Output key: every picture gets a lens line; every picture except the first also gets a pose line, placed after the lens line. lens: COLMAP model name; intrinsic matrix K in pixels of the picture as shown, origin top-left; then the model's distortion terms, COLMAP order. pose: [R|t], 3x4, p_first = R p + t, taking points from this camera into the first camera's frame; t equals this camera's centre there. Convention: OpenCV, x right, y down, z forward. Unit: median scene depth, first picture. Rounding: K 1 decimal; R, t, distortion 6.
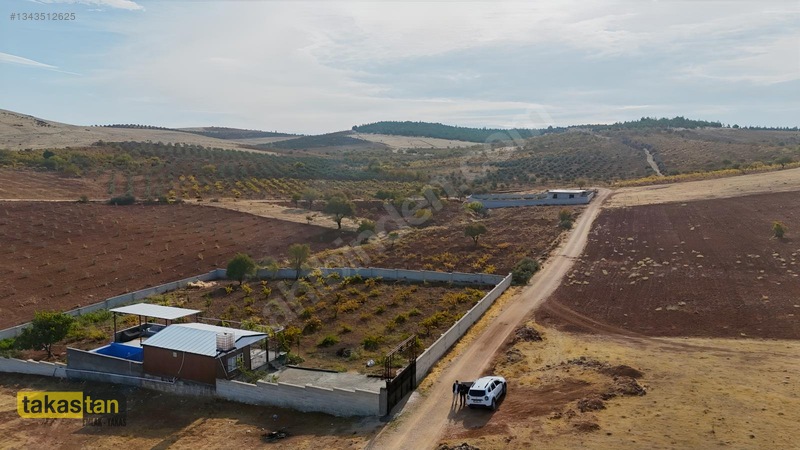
lens RADIAL K [[588.6, 0, 402.2], [0, 588.6, 222.4], [0, 0, 1]] dist [0.070331, -0.067791]
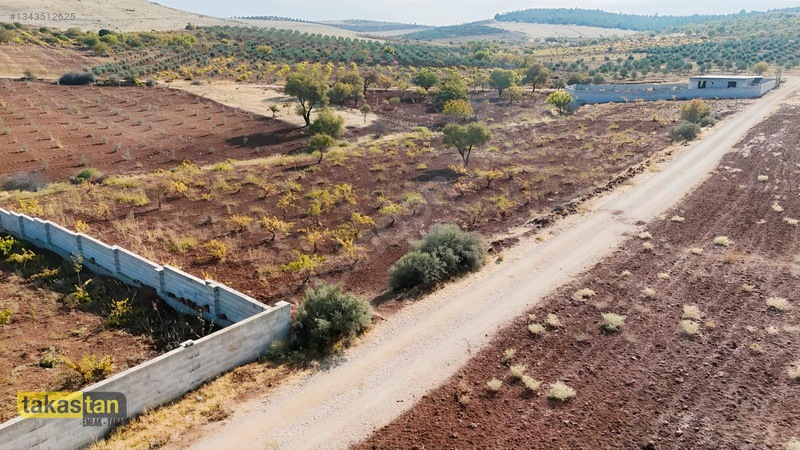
lens RADIAL K [[588.6, 0, 399.1], [0, 588.6, 222.7], [0, 0, 1]] dist [0.070331, -0.067791]
pose [[0.965686, 0.074763, -0.248717, 0.160838], [-0.033078, 0.985277, 0.167735, 0.003061], [0.257596, -0.153753, 0.953942, 0.417455]]
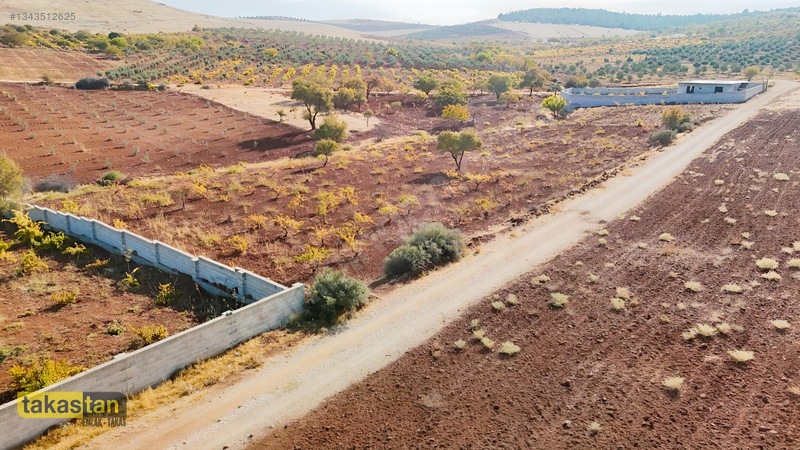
lens RADIAL K [[588.6, 0, 399.1], [0, 588.6, 223.2], [0, 0, 1]] dist [0.070331, -0.067791]
pose [[0.963968, 0.076859, -0.254673, 0.174061], [-0.033335, 0.984707, 0.171002, -0.003442], [0.263922, -0.156351, 0.951788, 0.382242]]
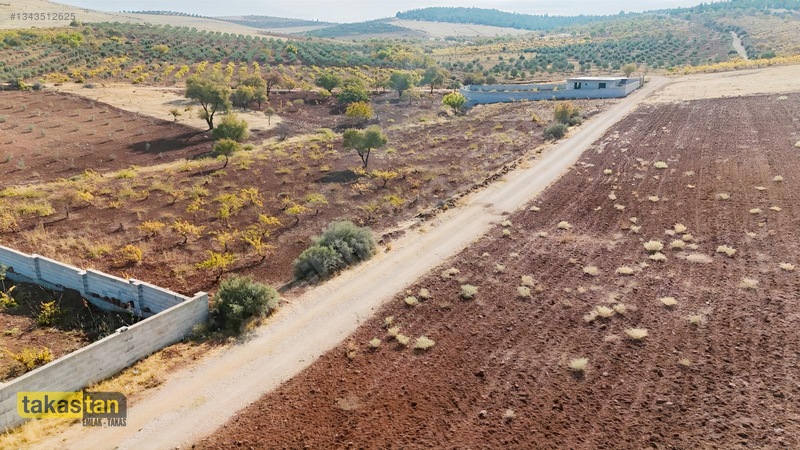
lens RADIAL K [[588.6, 0, 400.5], [0, 588.6, 223.9], [0, 0, 1]] dist [0.070331, -0.067791]
pose [[0.994369, 0.033713, -0.100464, 0.173345], [-0.016055, 0.985029, 0.171641, -0.003038], [0.104746, -0.169061, 0.980024, 0.384951]]
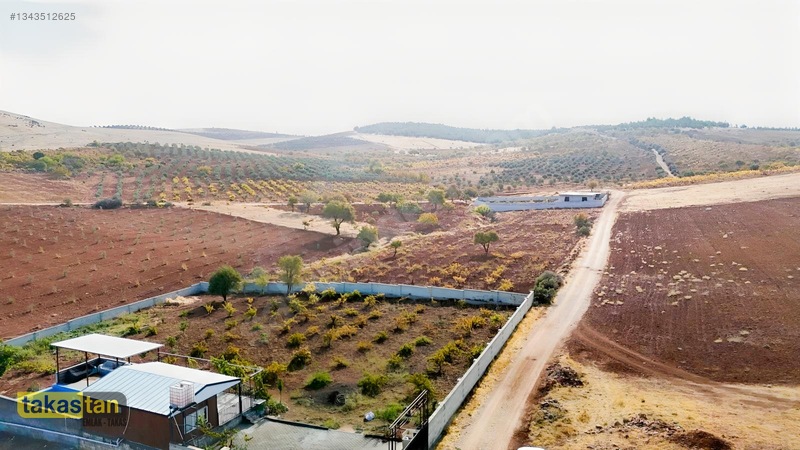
lens RADIAL K [[588.6, 0, 402.1], [0, 588.6, 222.2], [0, 0, 1]] dist [0.070331, -0.067791]
pose [[0.999995, -0.000374, -0.003071, -0.002388], [0.000368, 0.999998, -0.001958, -0.007457], [0.003071, 0.001956, 0.999993, 0.070494]]
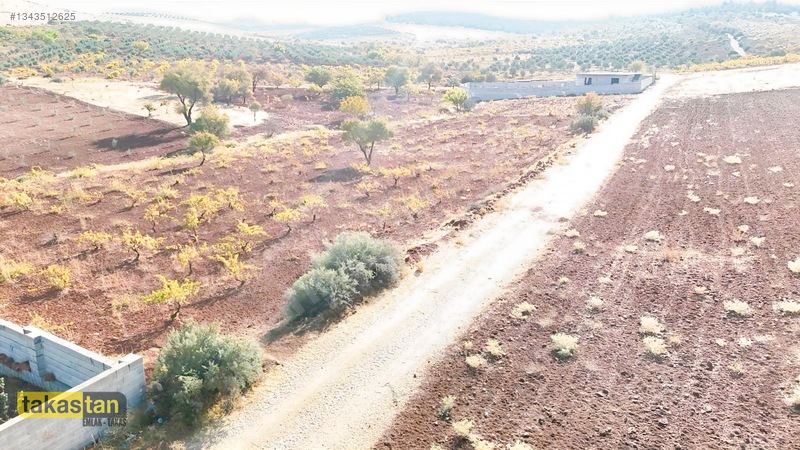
lens RADIAL K [[588.6, 0, 400.6], [0, 588.6, 223.8], [0, 0, 1]] dist [0.070331, -0.067791]
pose [[0.996284, 0.030976, -0.080371, 0.153107], [-0.017529, 0.986484, 0.162918, 0.007030], [0.084332, -0.160904, 0.983361, 0.450390]]
